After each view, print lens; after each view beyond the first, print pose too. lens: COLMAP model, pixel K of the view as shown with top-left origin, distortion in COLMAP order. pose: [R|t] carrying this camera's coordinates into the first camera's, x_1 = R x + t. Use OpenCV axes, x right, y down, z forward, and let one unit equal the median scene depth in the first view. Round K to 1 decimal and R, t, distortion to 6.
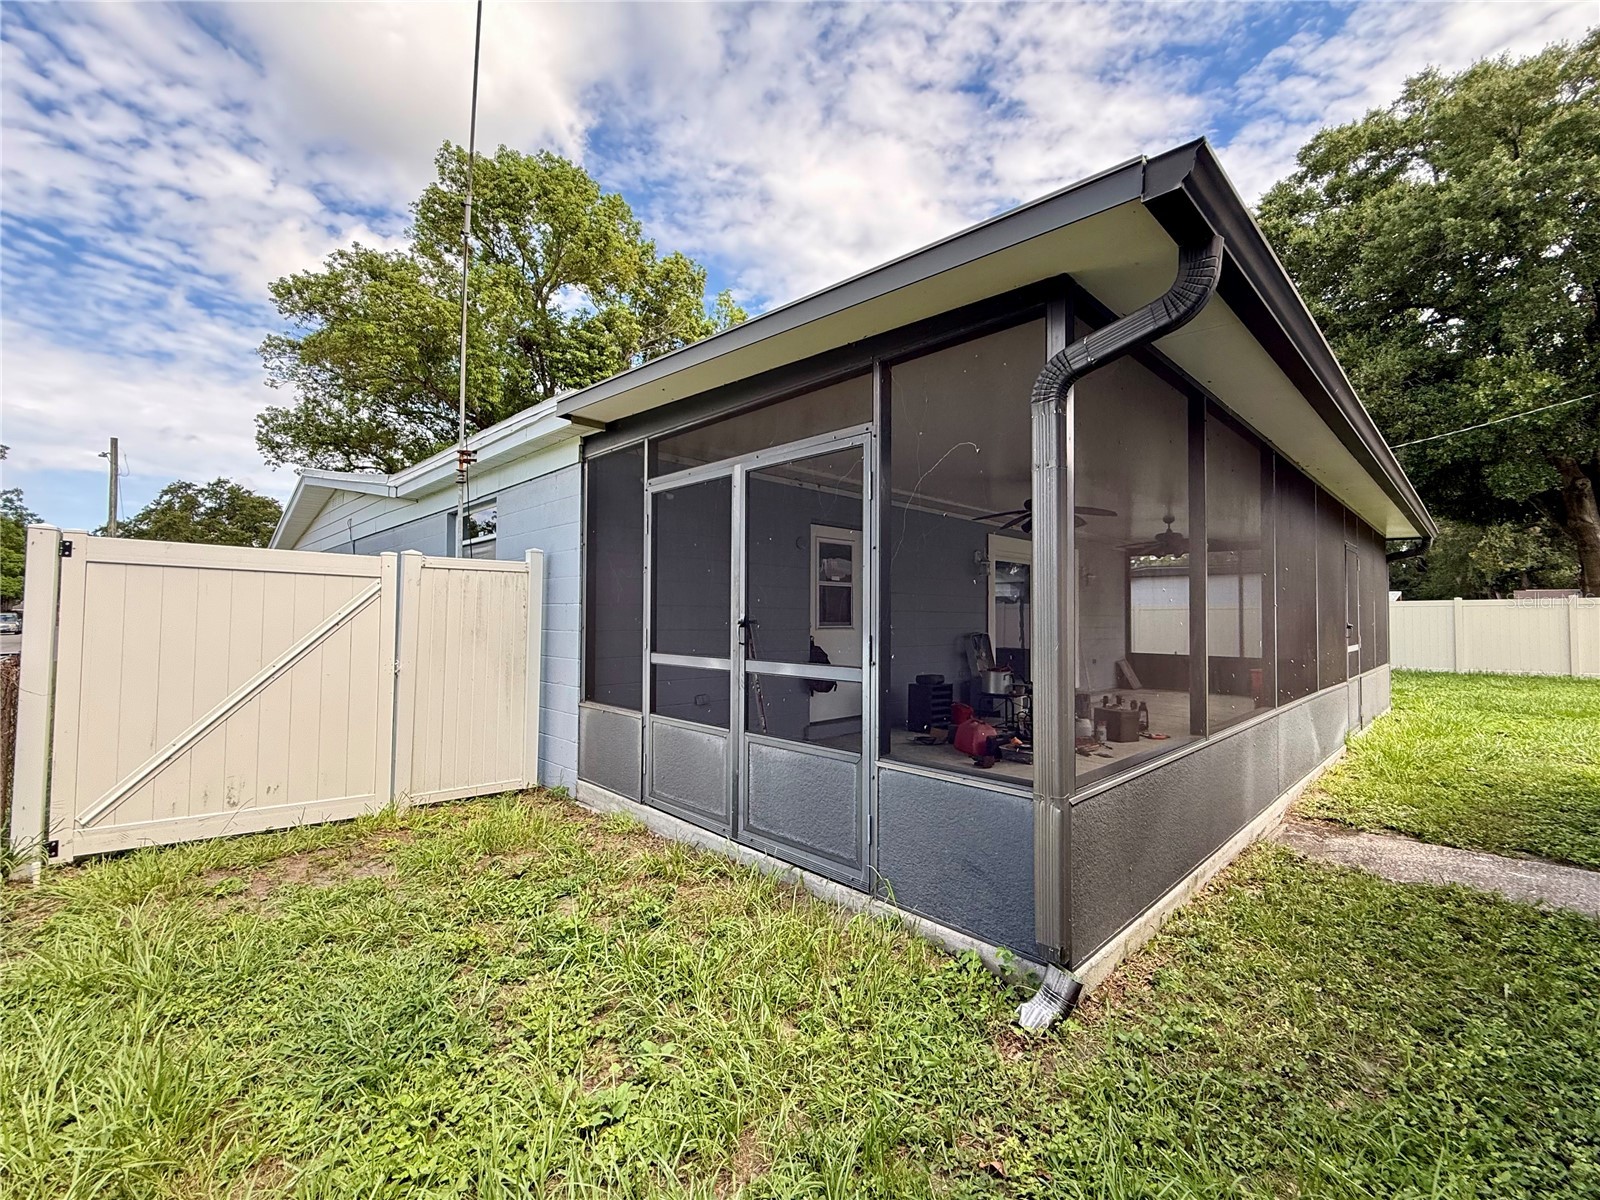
lens RADIAL K [[647.5, 0, 804.7], [0, 647.5, 607.4], [0, 0, 1]] dist [0.000227, 0.000007]
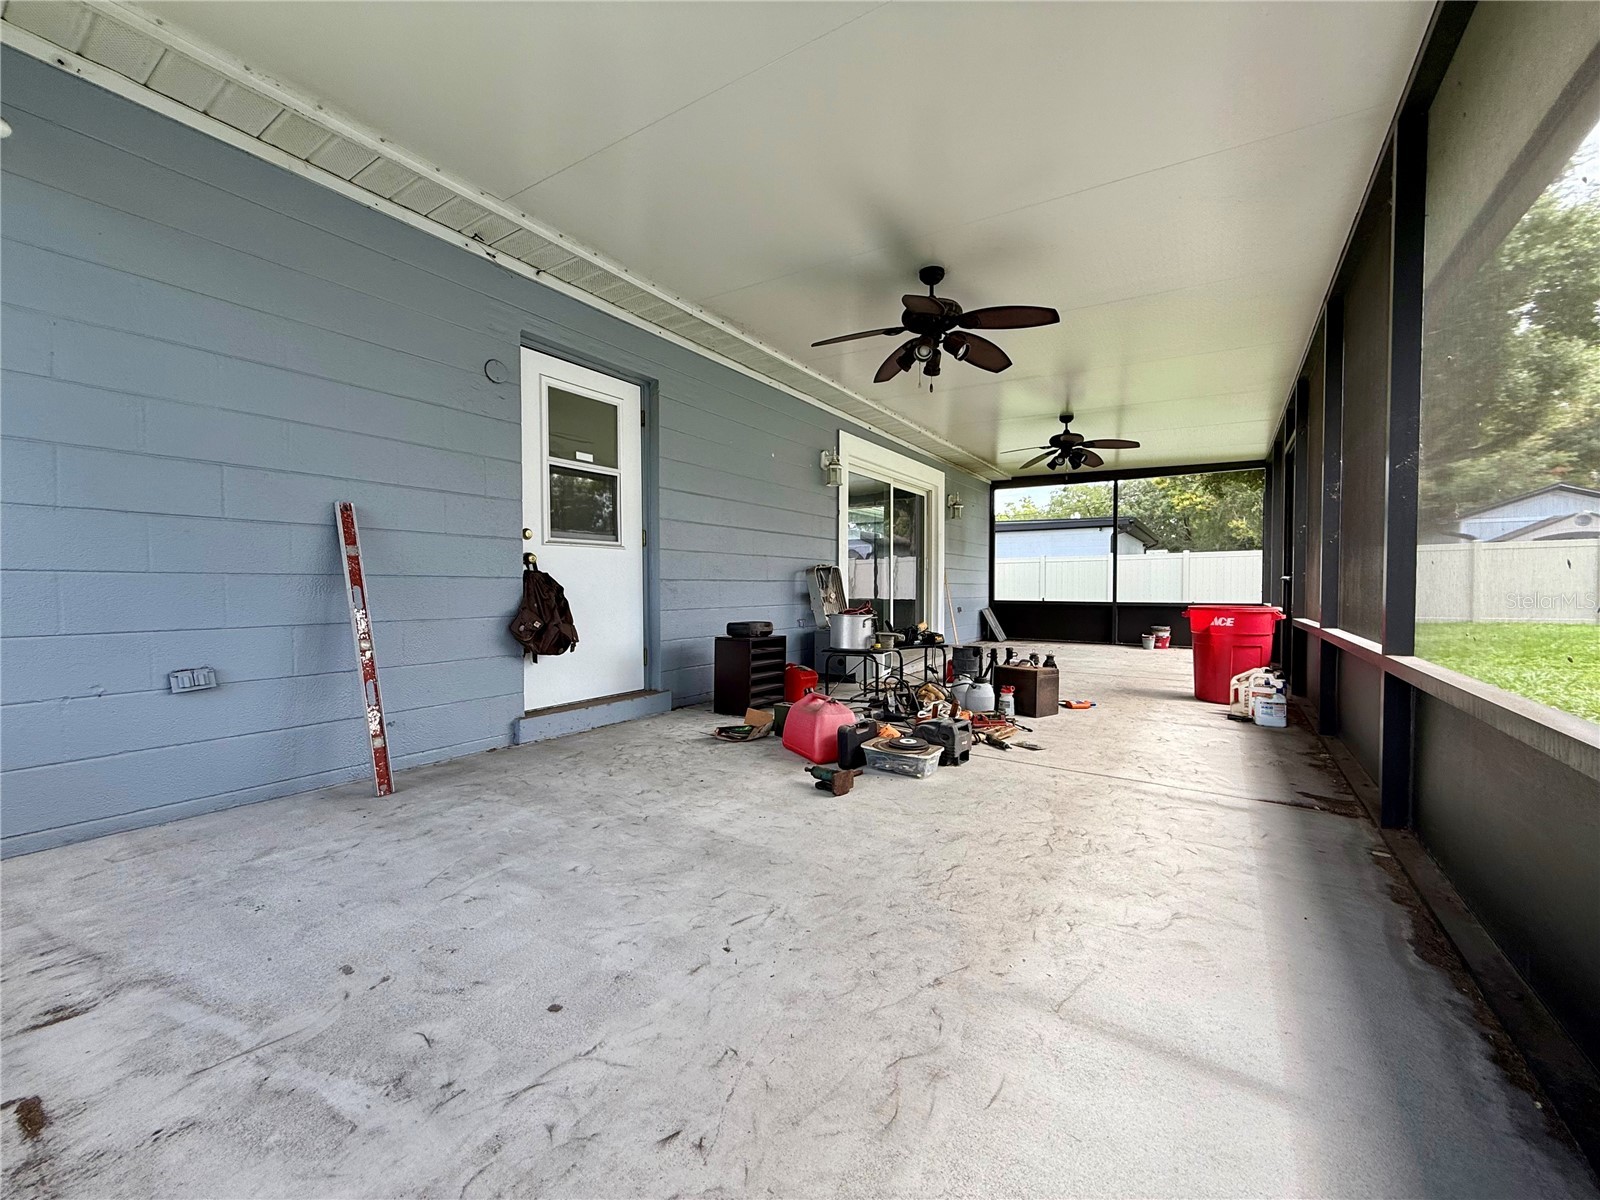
lens RADIAL K [[632.1, 0, 799.1], [0, 632.1, 603.3], [0, 0, 1]] dist [-0.002772, -0.000356]
pose [[0.976373, -0.011978, 0.215759, 0.110354], [0.001276, 0.998765, 0.049673, 0.056813], [-0.216087, -0.048224, 0.975182, 0.402123]]
